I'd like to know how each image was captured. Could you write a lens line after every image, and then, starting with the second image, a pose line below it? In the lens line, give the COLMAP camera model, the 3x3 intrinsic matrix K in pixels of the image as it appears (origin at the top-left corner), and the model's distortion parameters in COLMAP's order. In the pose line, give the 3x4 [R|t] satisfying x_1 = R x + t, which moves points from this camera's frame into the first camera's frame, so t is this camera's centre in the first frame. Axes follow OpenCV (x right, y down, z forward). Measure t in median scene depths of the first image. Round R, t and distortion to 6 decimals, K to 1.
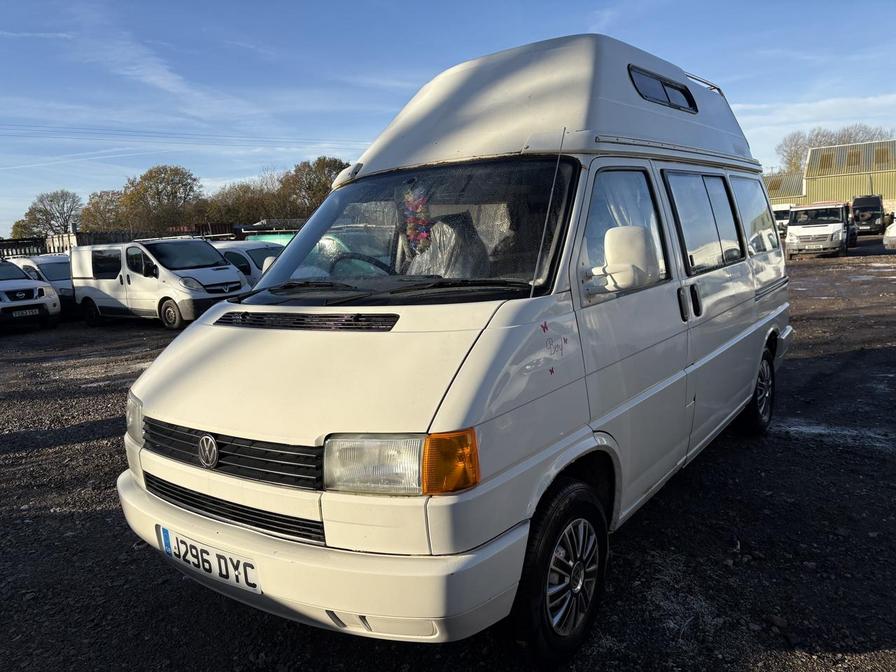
lens RADIAL K [[663.9, 0, 449.4], [0, 663.9, 344.3], [0, 0, 1]] dist [0.018600, -0.009031]
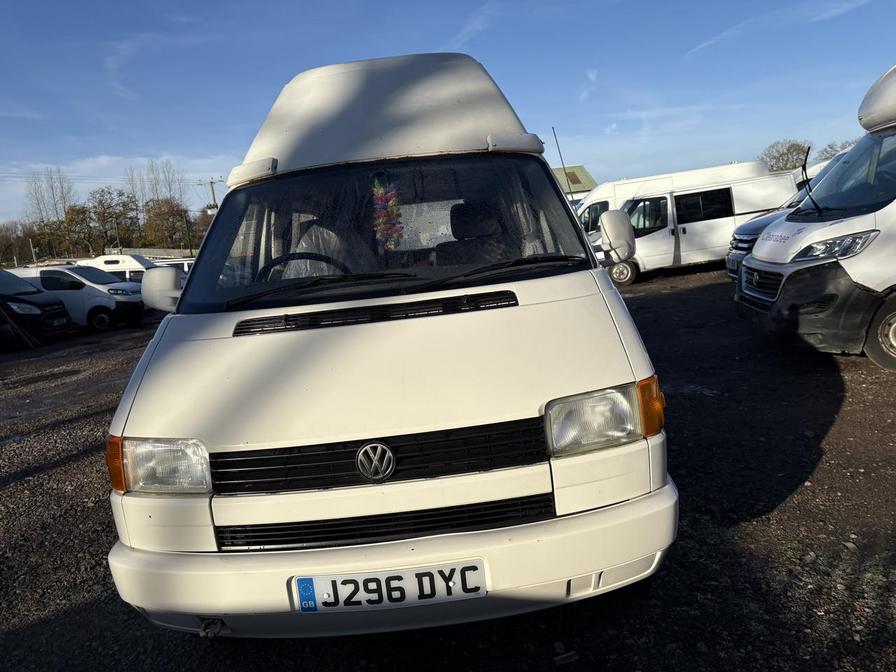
lens RADIAL K [[663.9, 0, 446.3], [0, 663.9, 331.9], [0, 0, 1]] dist [0.018600, -0.009031]
pose [[0.807800, -0.103252, 0.580343, -0.778020], [0.144184, 0.989243, -0.024692, 0.030094], [-0.571550, 0.103622, 0.813998, 0.236733]]
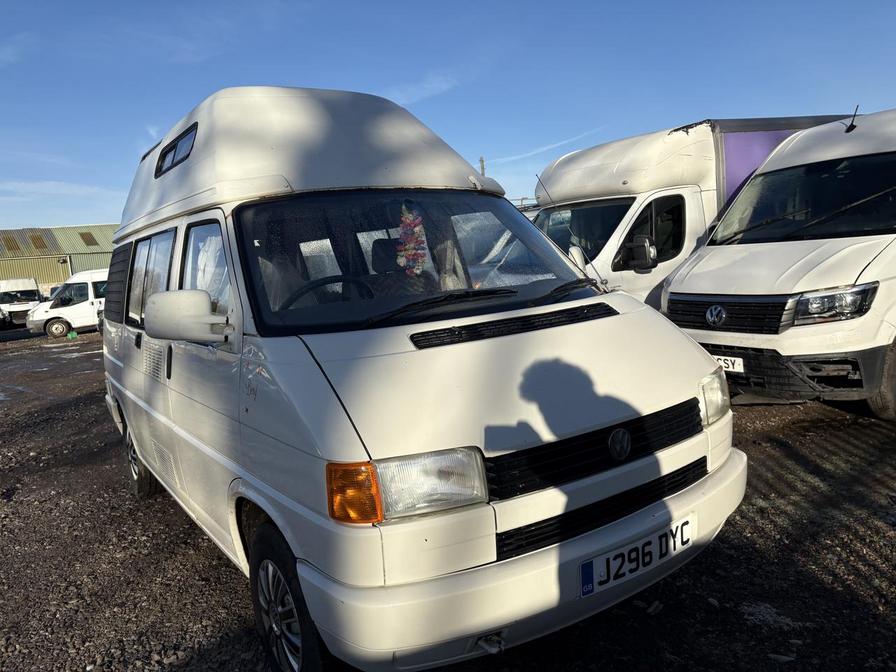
lens RADIAL K [[663.9, 0, 449.7], [0, 663.9, 333.0], [0, 0, 1]] dist [0.018600, -0.009031]
pose [[0.336320, -0.067724, 0.939309, -1.359432], [0.209494, 0.977800, -0.004510, -0.045416], [-0.918151, 0.198297, 0.343042, 0.873106]]
